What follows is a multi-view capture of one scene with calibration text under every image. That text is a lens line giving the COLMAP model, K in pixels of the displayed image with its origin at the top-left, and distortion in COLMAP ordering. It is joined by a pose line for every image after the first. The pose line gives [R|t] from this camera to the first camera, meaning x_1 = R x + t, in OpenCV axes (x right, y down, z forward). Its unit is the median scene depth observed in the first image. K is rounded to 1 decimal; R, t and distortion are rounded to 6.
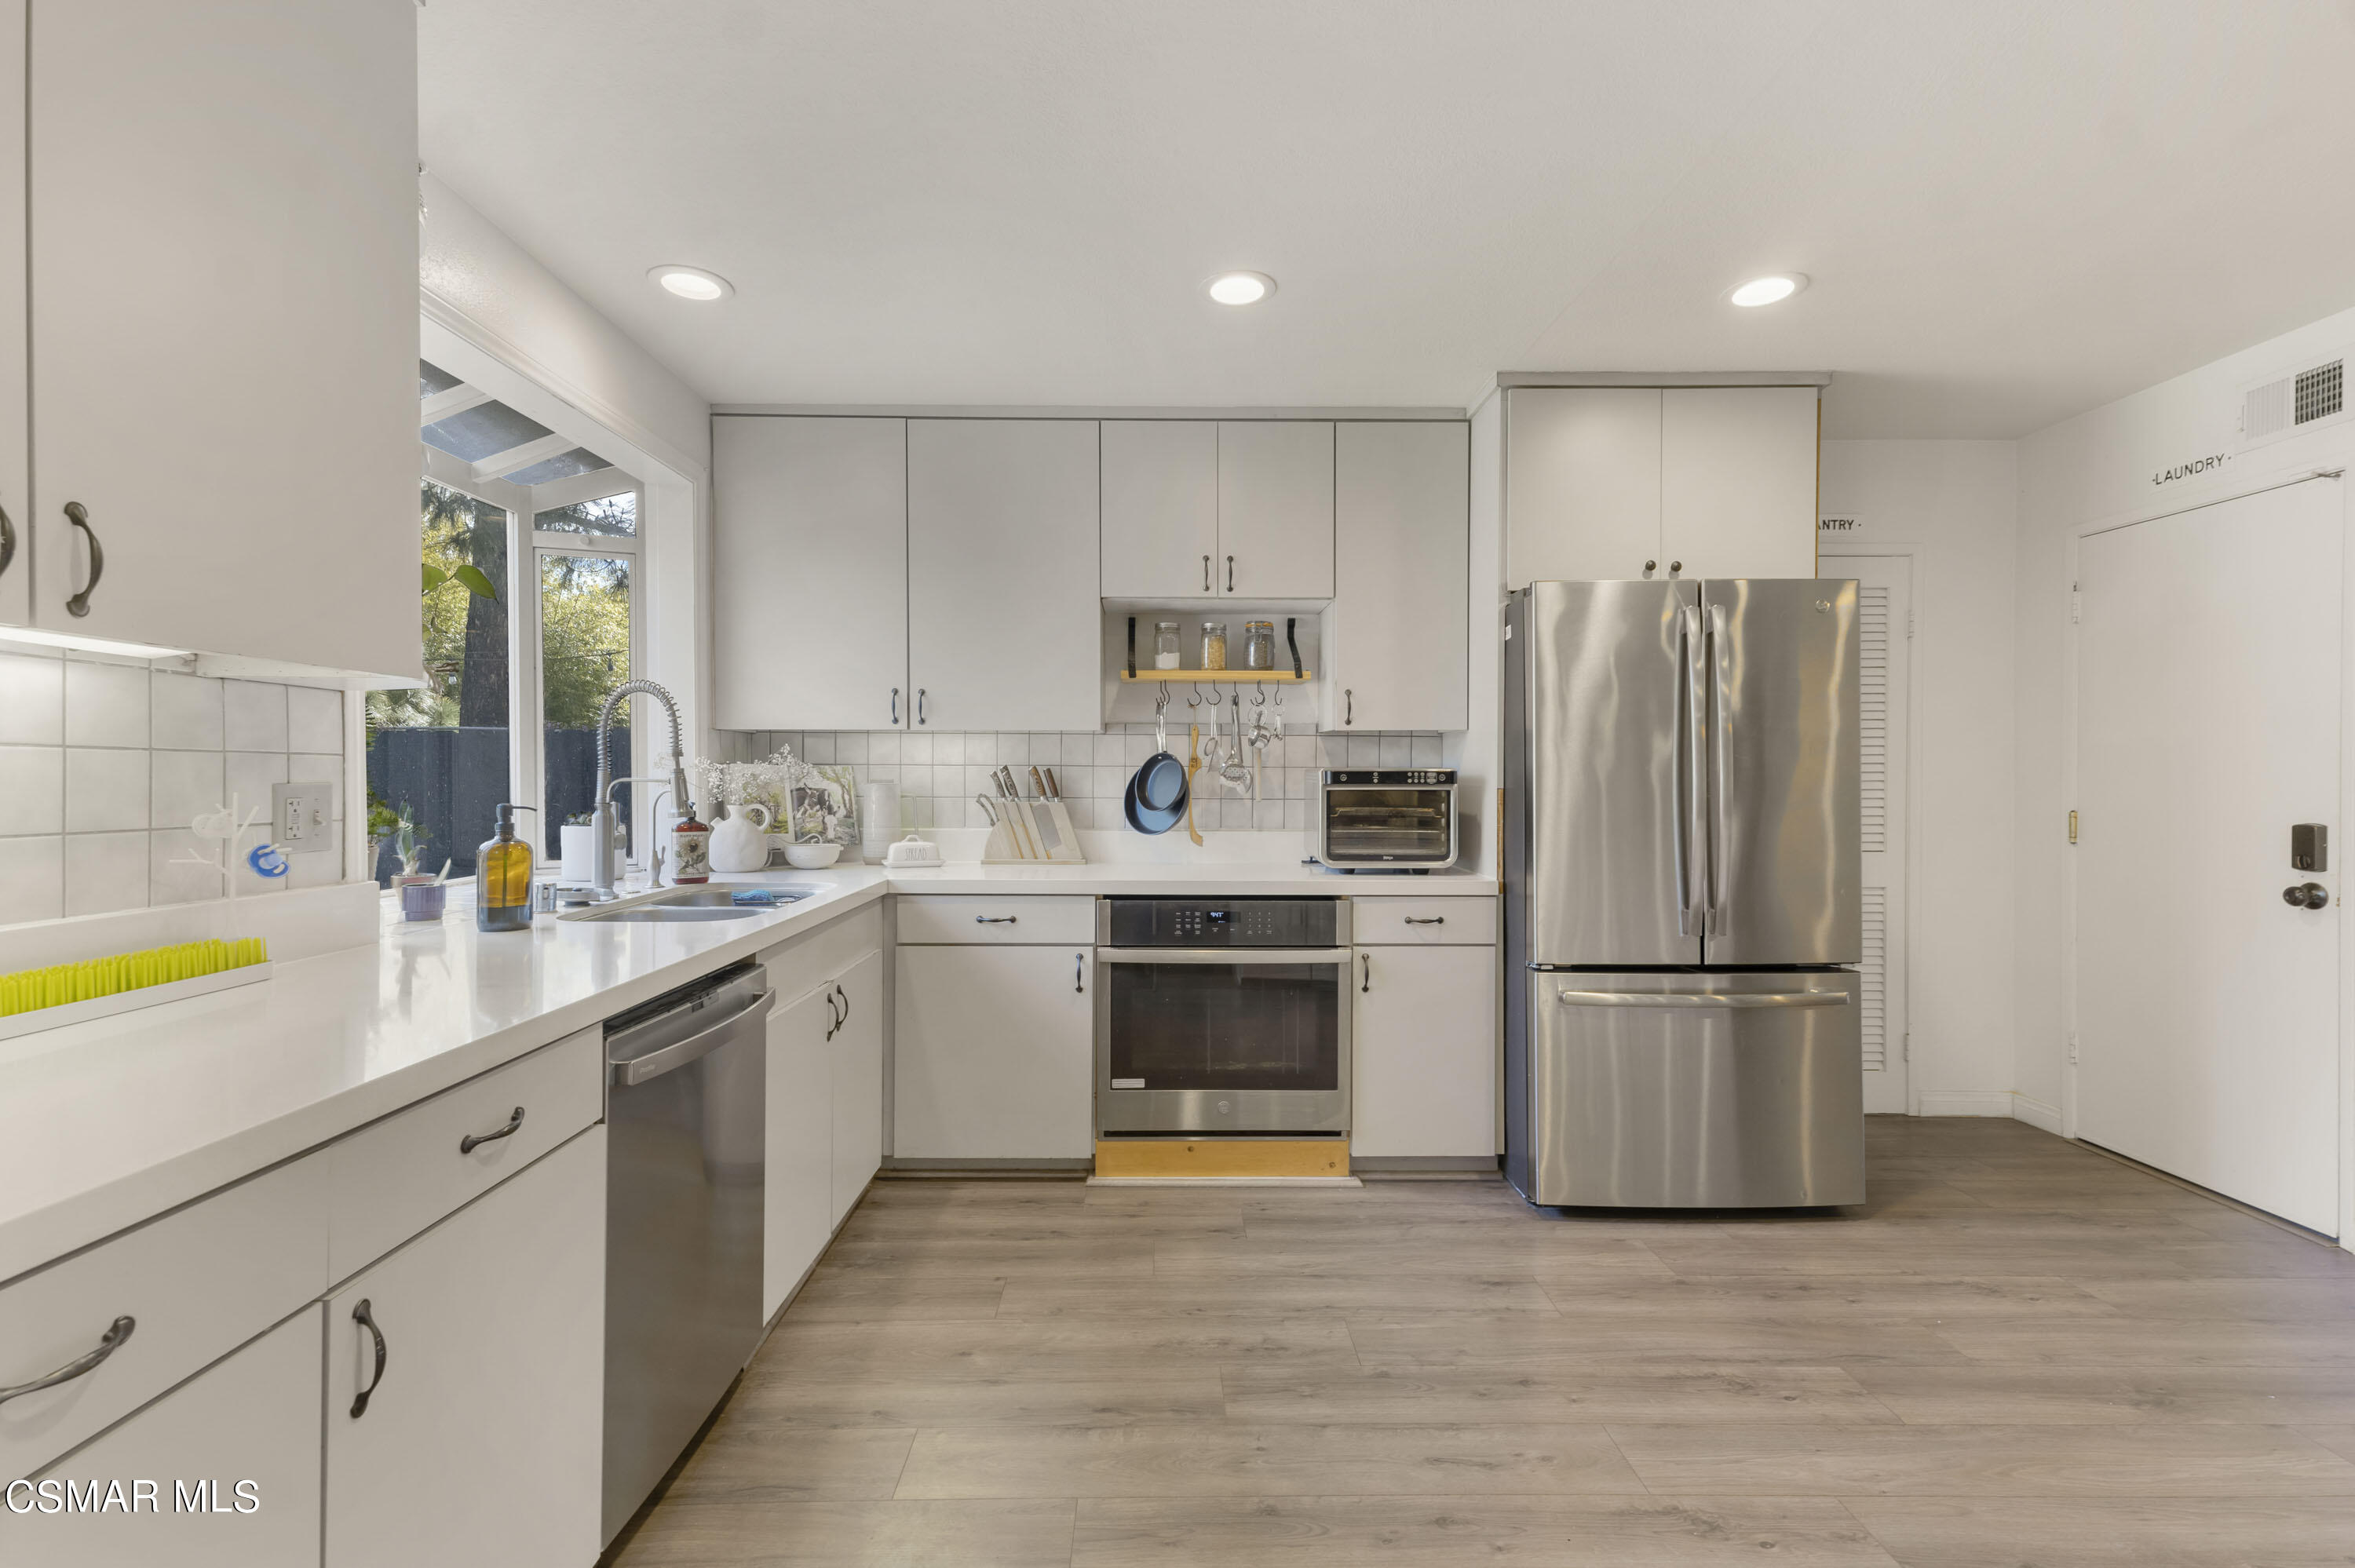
lens RADIAL K [[1035.0, 0, 1182.9], [0, 1035.0, 785.8], [0, 0, 1]] dist [0.015773, -0.000755]
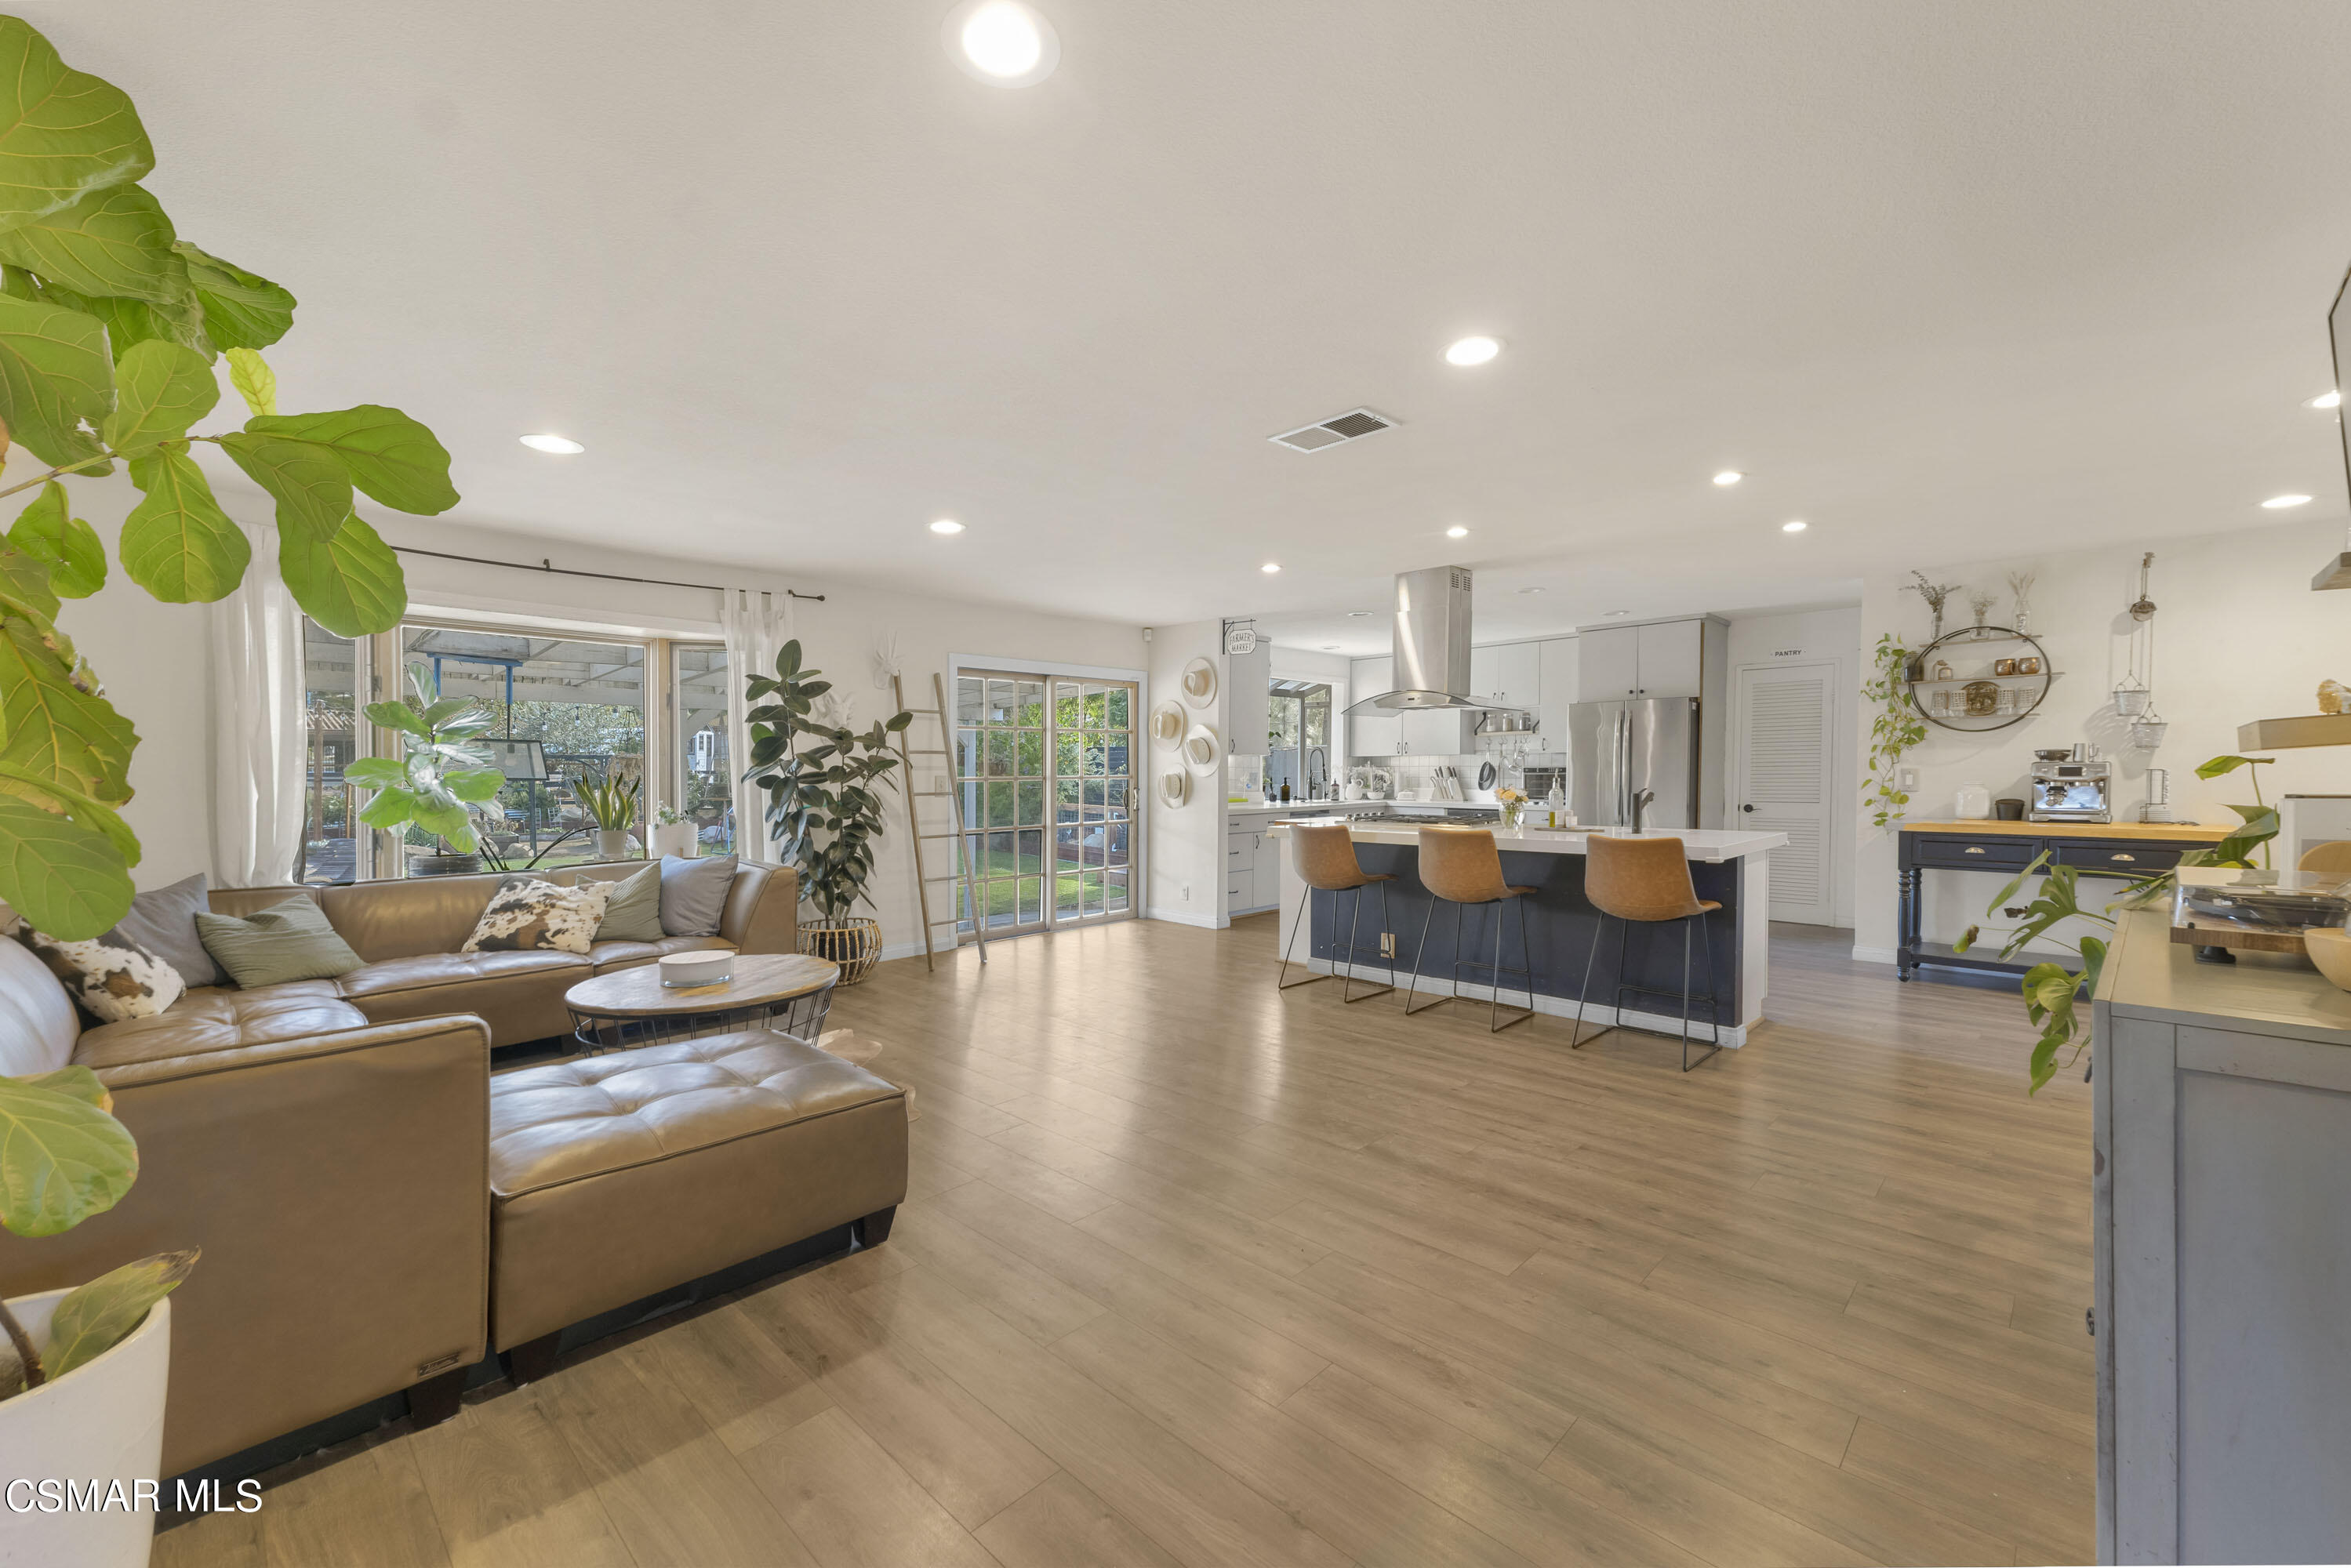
lens RADIAL K [[948.1, 0, 1166.9], [0, 948.1, 808.9], [0, 0, 1]] dist [0.033714, -0.000140]
pose [[0.700373, 0.023758, -0.713382, 1.273489], [-0.000774, 0.999471, 0.032525, 0.013533], [0.713777, -0.022228, 0.700021, -1.495265]]
